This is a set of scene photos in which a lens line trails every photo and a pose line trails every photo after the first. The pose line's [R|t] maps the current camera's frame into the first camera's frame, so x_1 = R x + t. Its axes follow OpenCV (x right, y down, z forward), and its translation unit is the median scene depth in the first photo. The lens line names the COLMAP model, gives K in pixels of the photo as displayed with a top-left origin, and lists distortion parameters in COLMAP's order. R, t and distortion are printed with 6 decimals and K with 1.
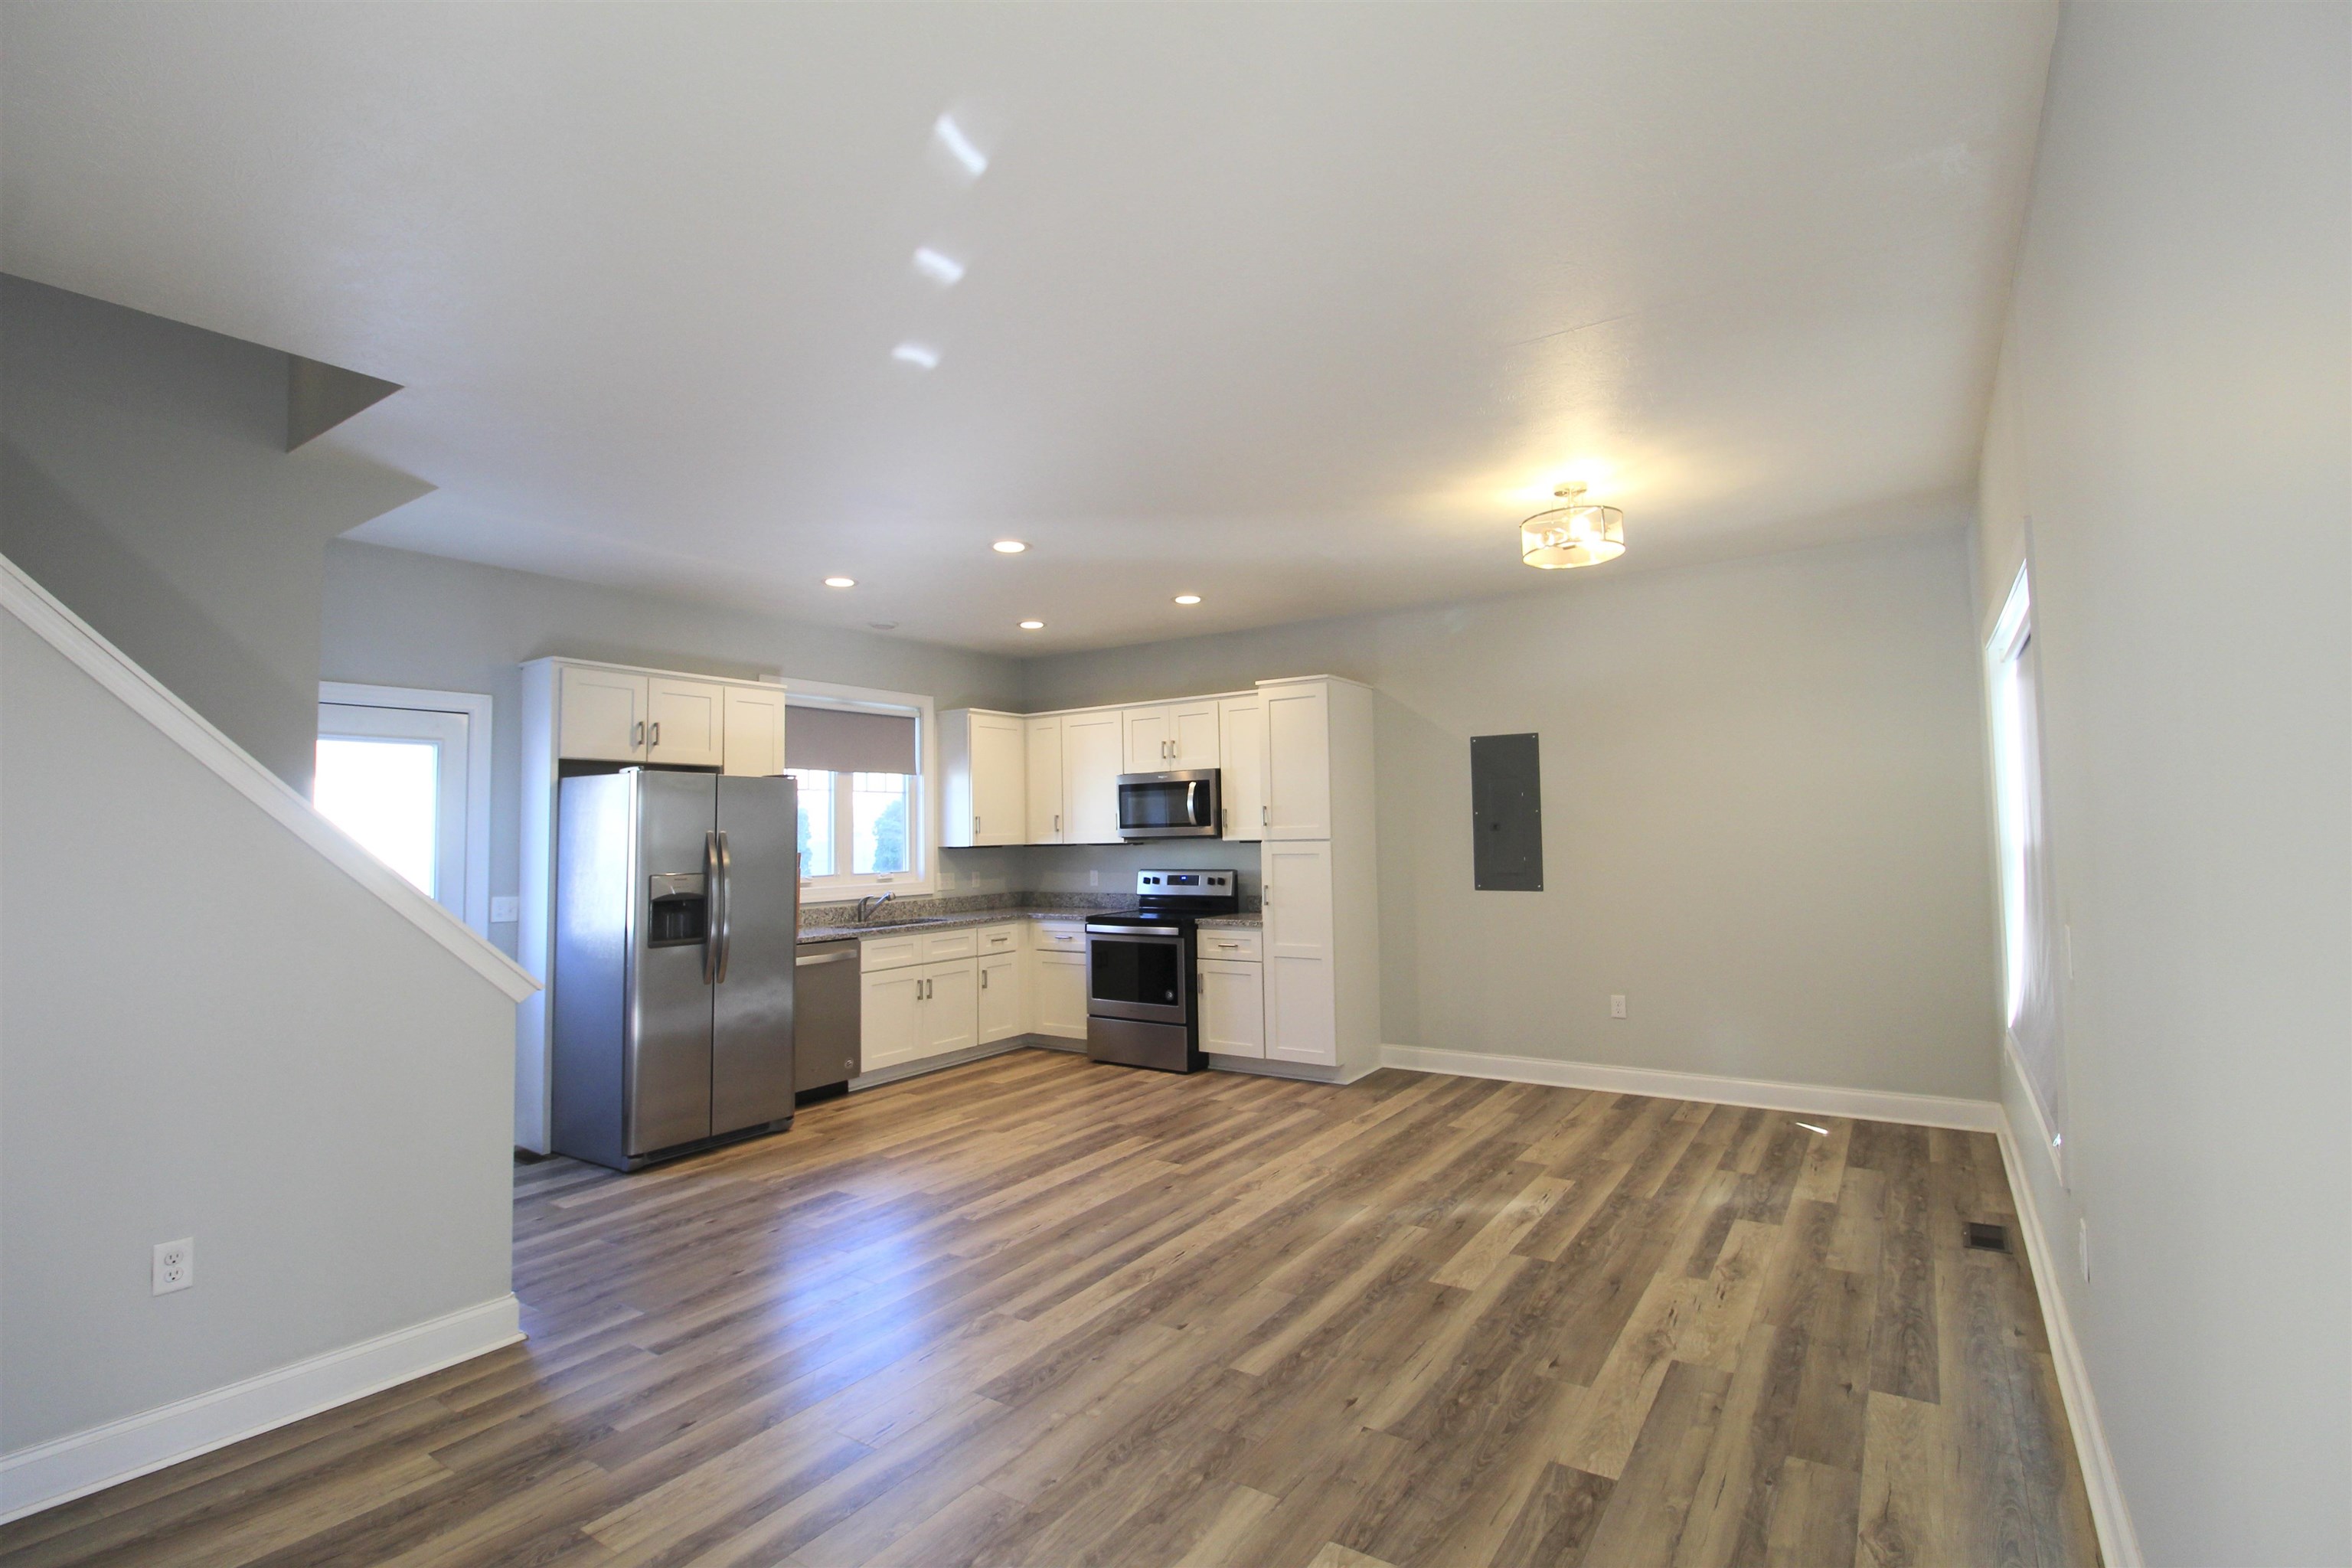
lens RADIAL K [[1070.5, 0, 1195.7], [0, 1070.5, 777.9], [0, 0, 1]] dist [-0.013596, 0.000221]
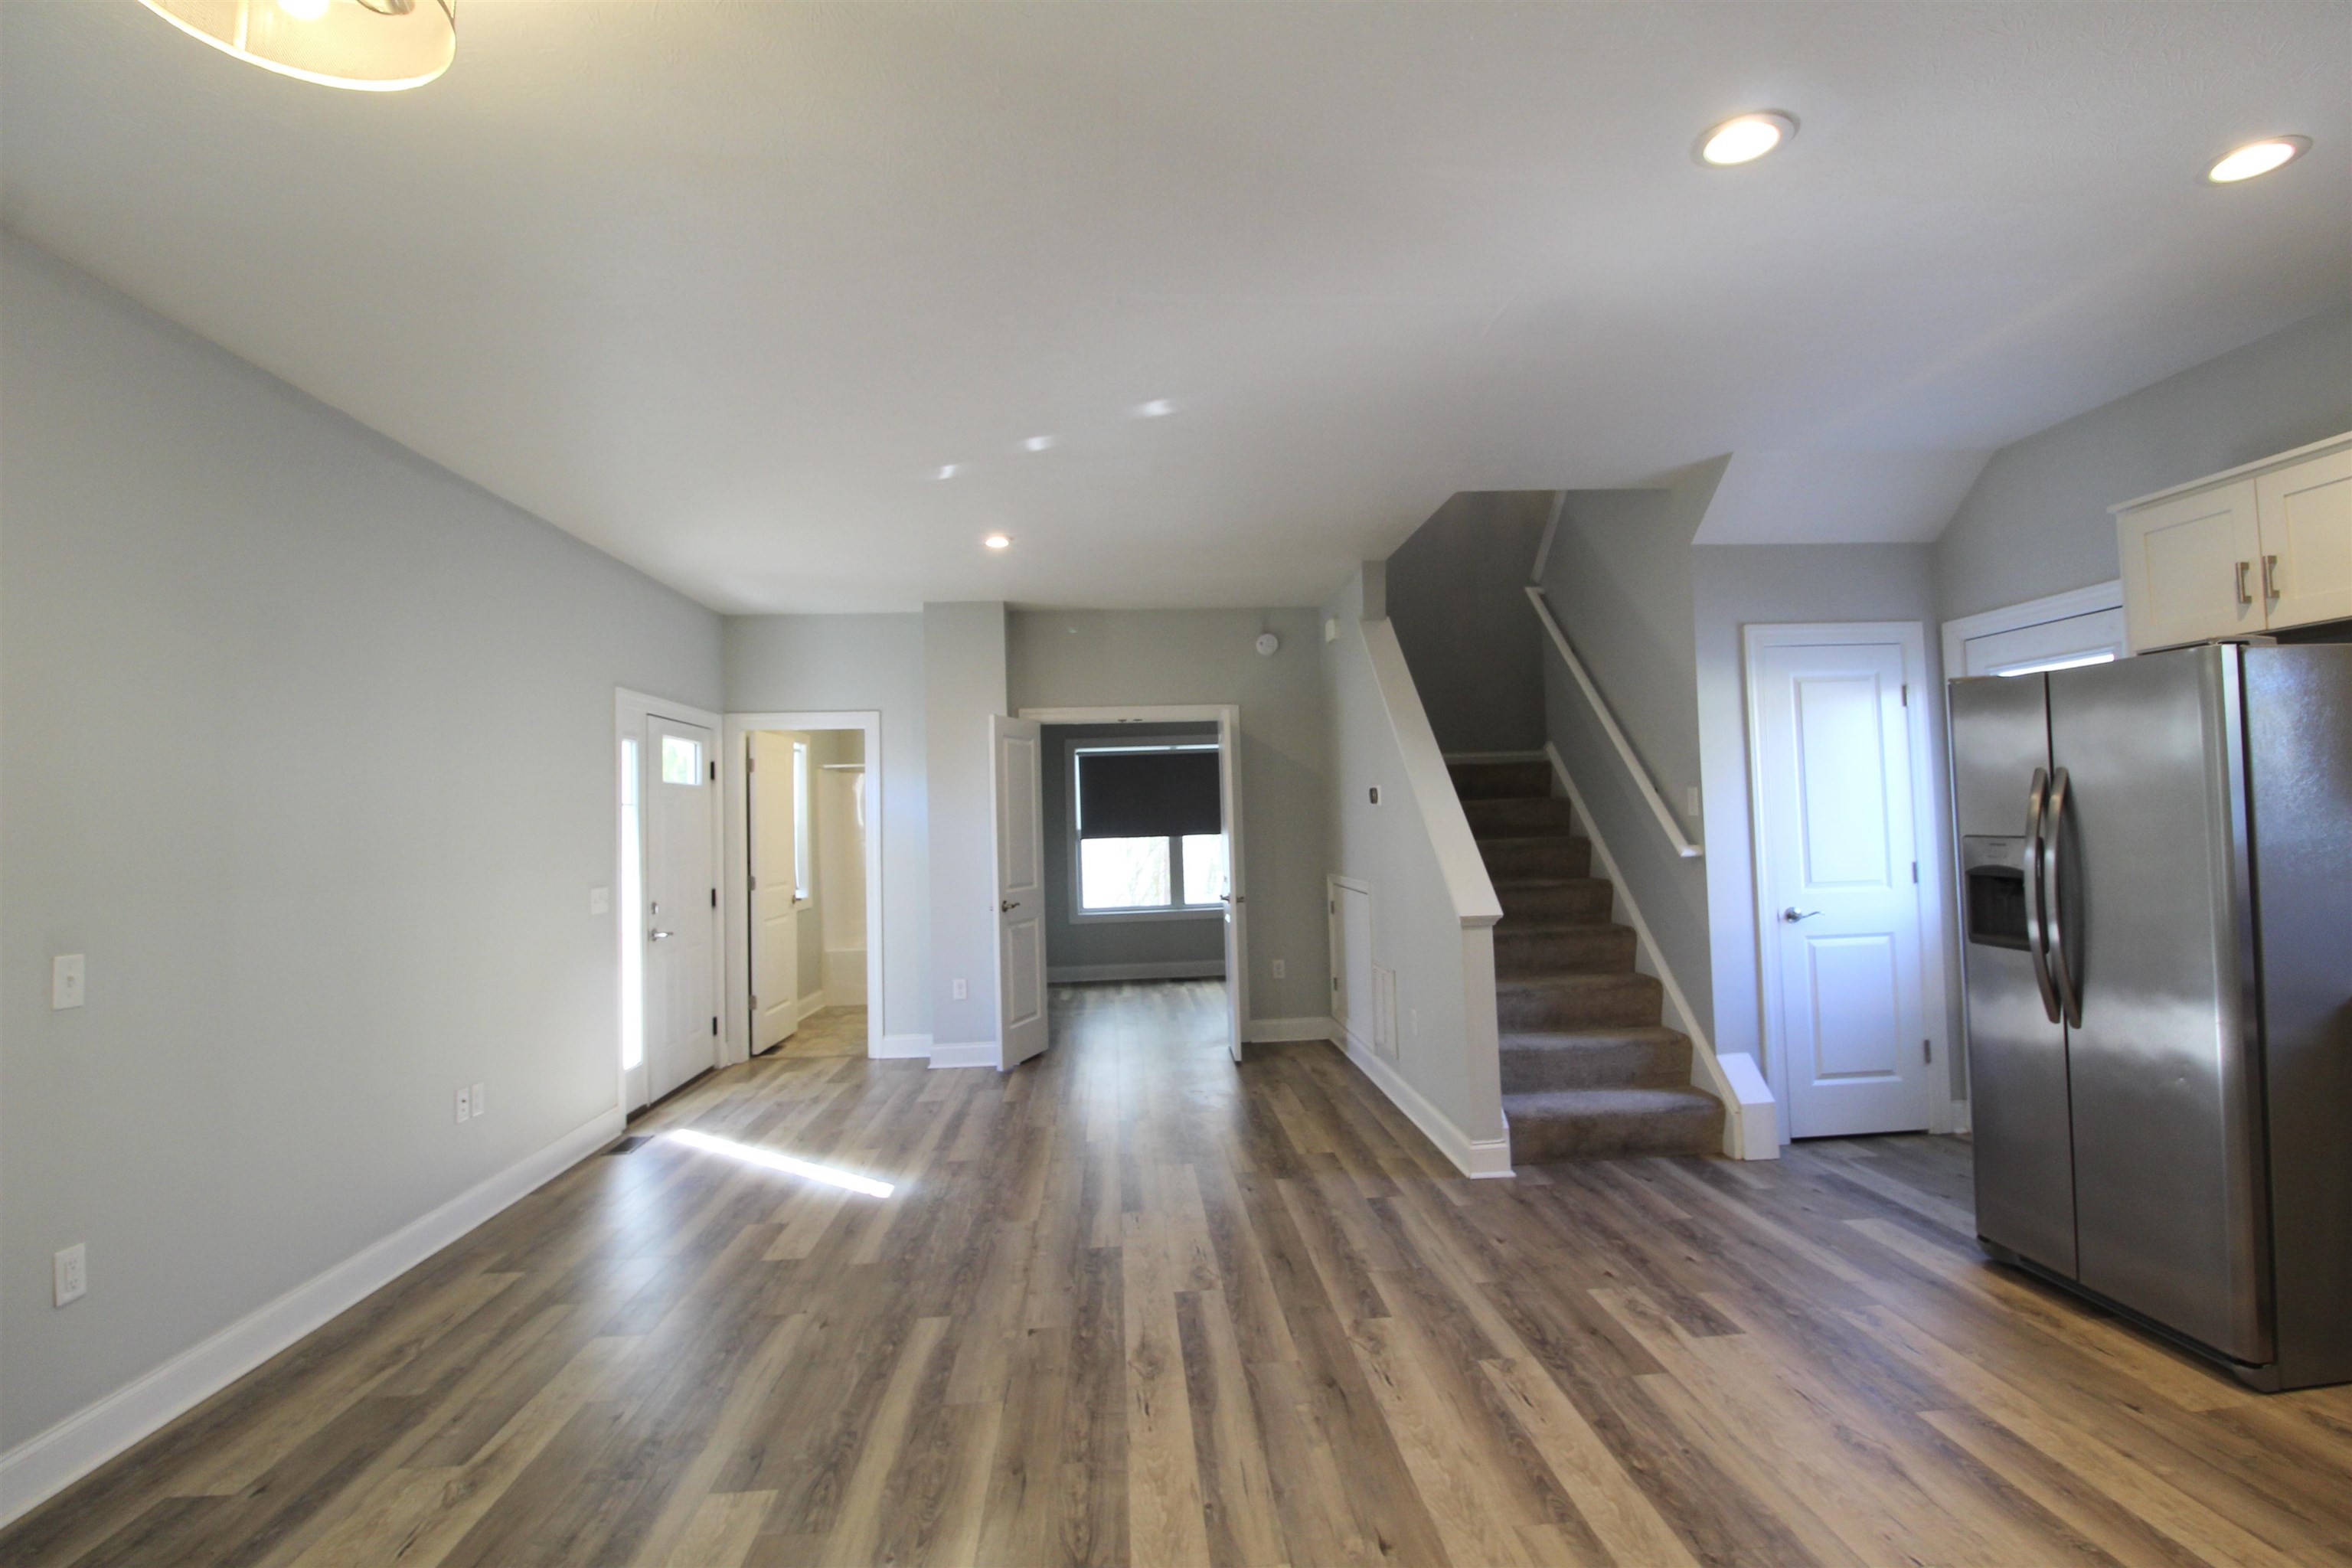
lens RADIAL K [[1070.5, 0, 1195.7], [0, 1070.5, 777.9], [0, 0, 1]] dist [-0.013596, 0.000221]
pose [[-0.782353, 0.021228, -0.622474, 0.215959], [0.079825, 0.994594, -0.066410, 0.043436], [0.617699, -0.101644, -0.779818, 0.889830]]
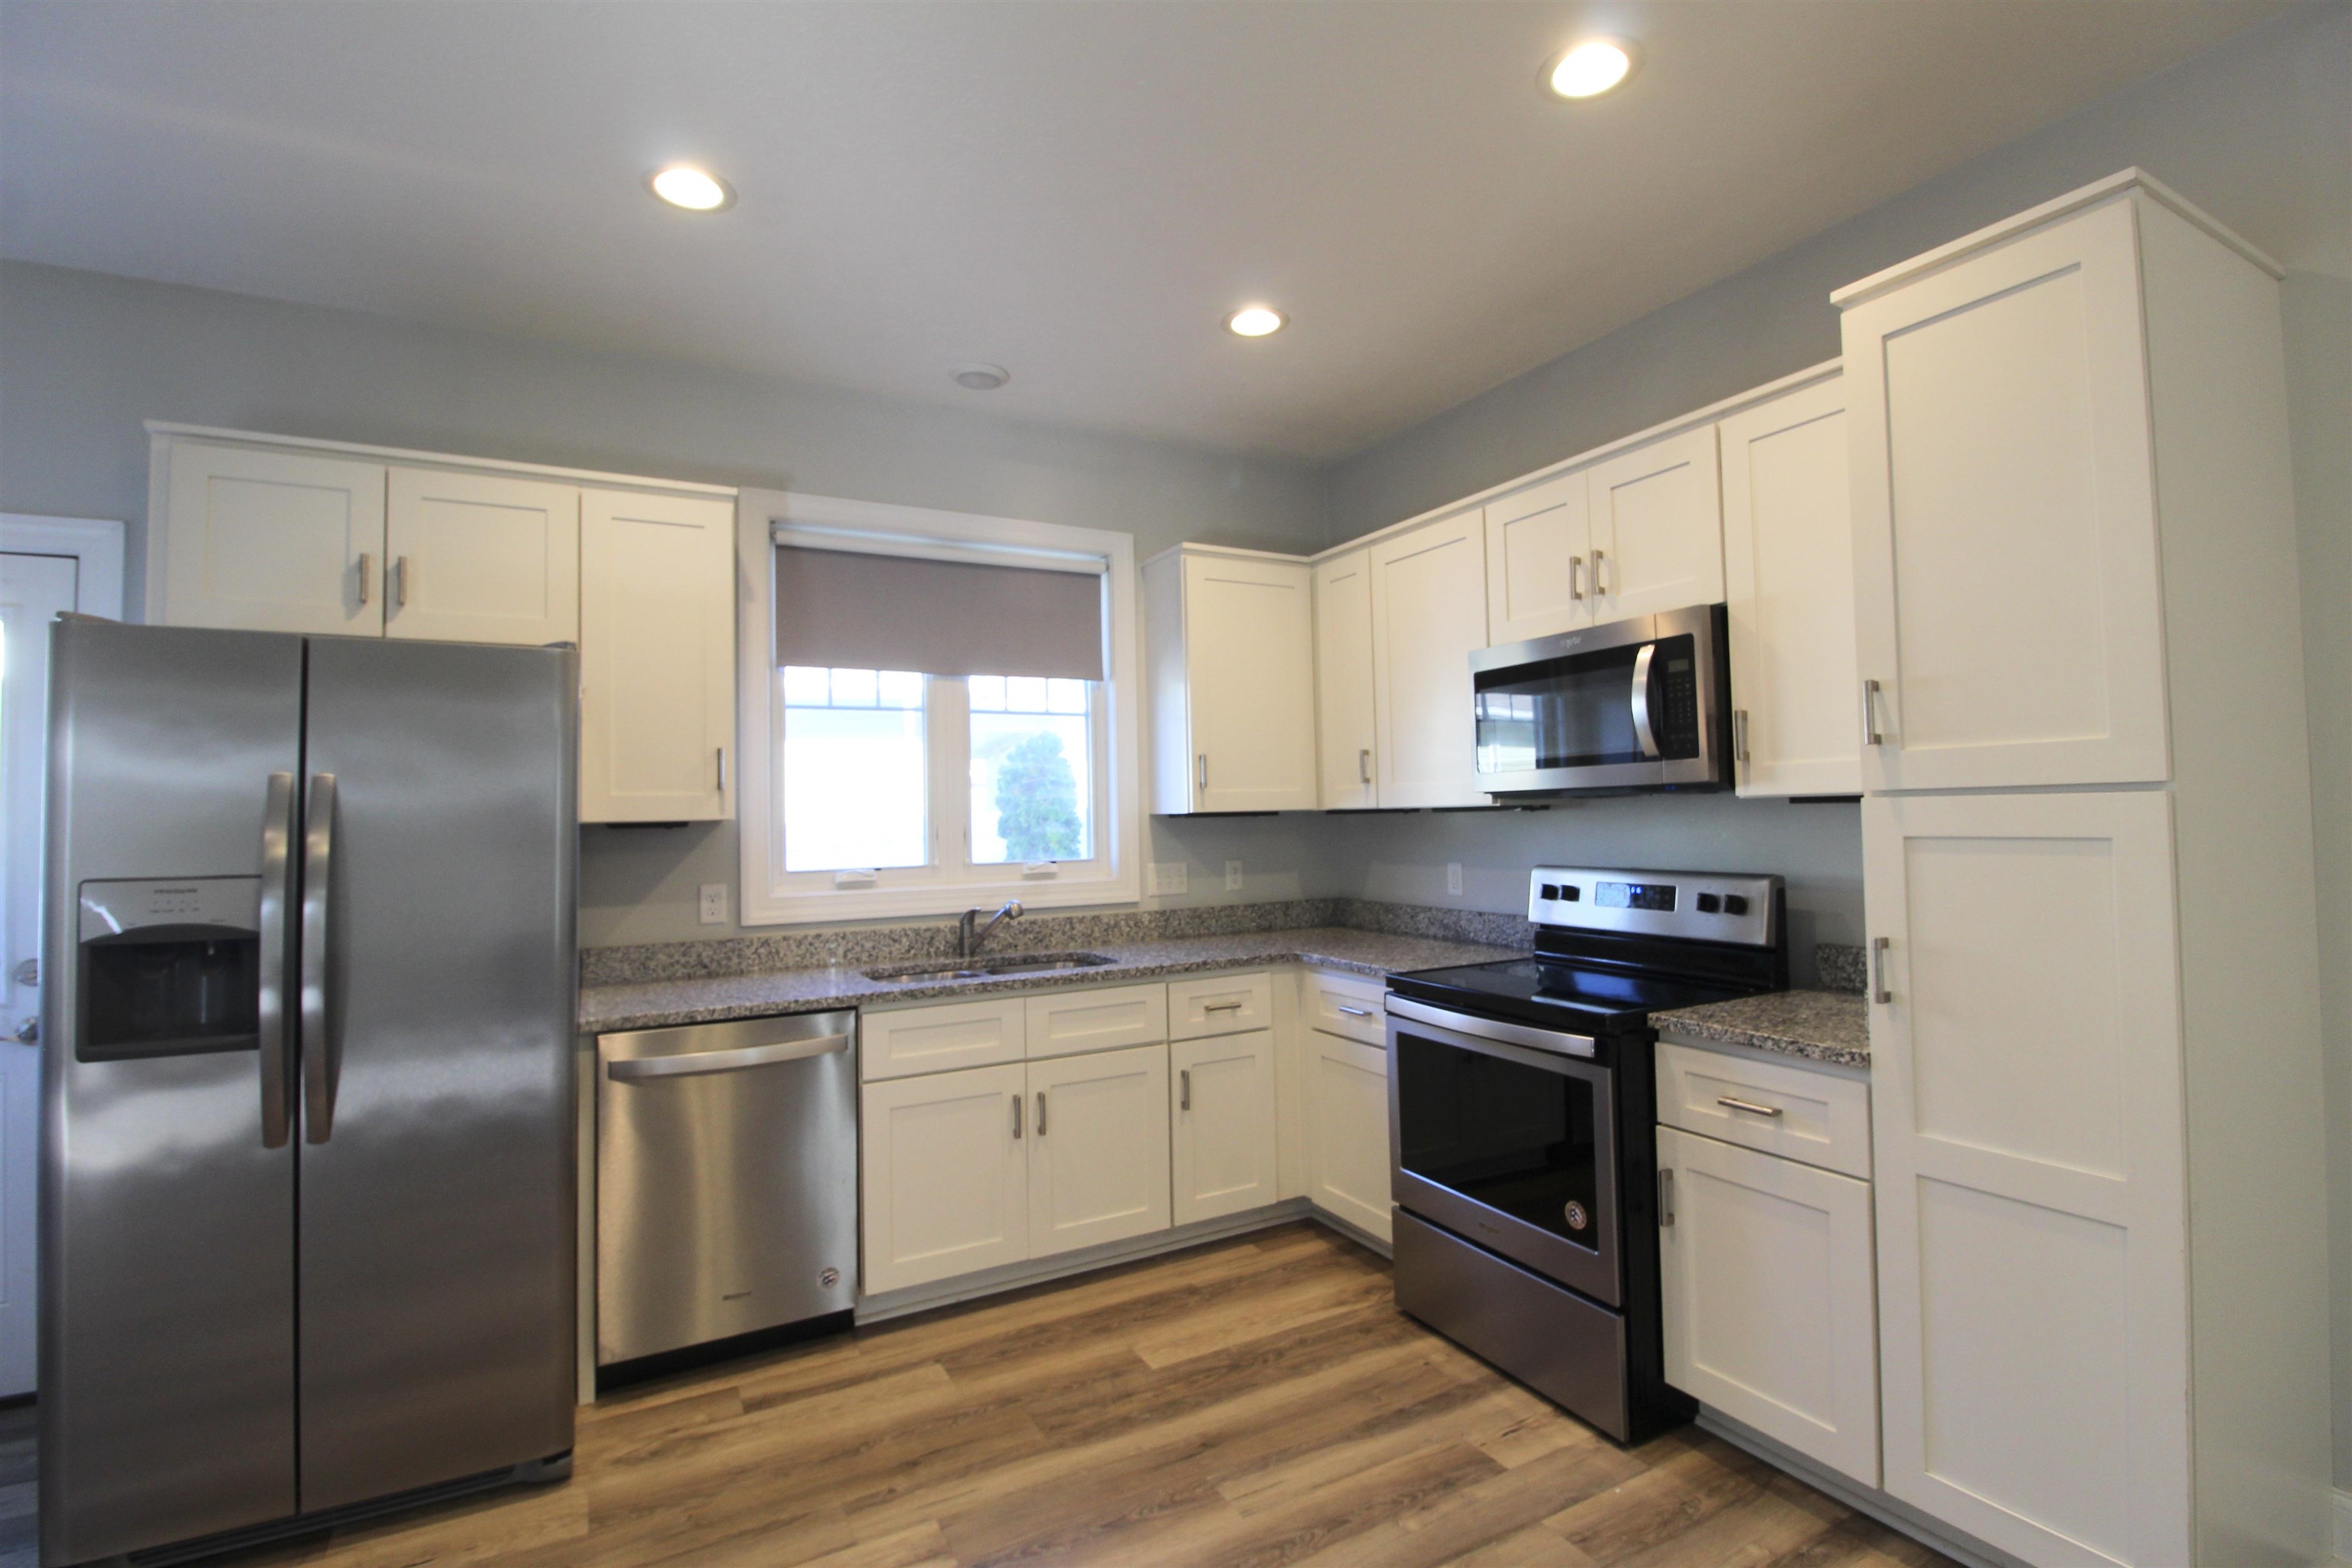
lens RADIAL K [[1070.5, 0, 1195.7], [0, 1070.5, 777.9], [0, 0, 1]] dist [-0.013596, 0.000221]
pose [[0.885610, -0.015270, -0.464179, 0.032264], [0.028784, 0.999343, 0.022042, 0.040145], [0.463537, -0.032881, 0.885467, 0.612015]]
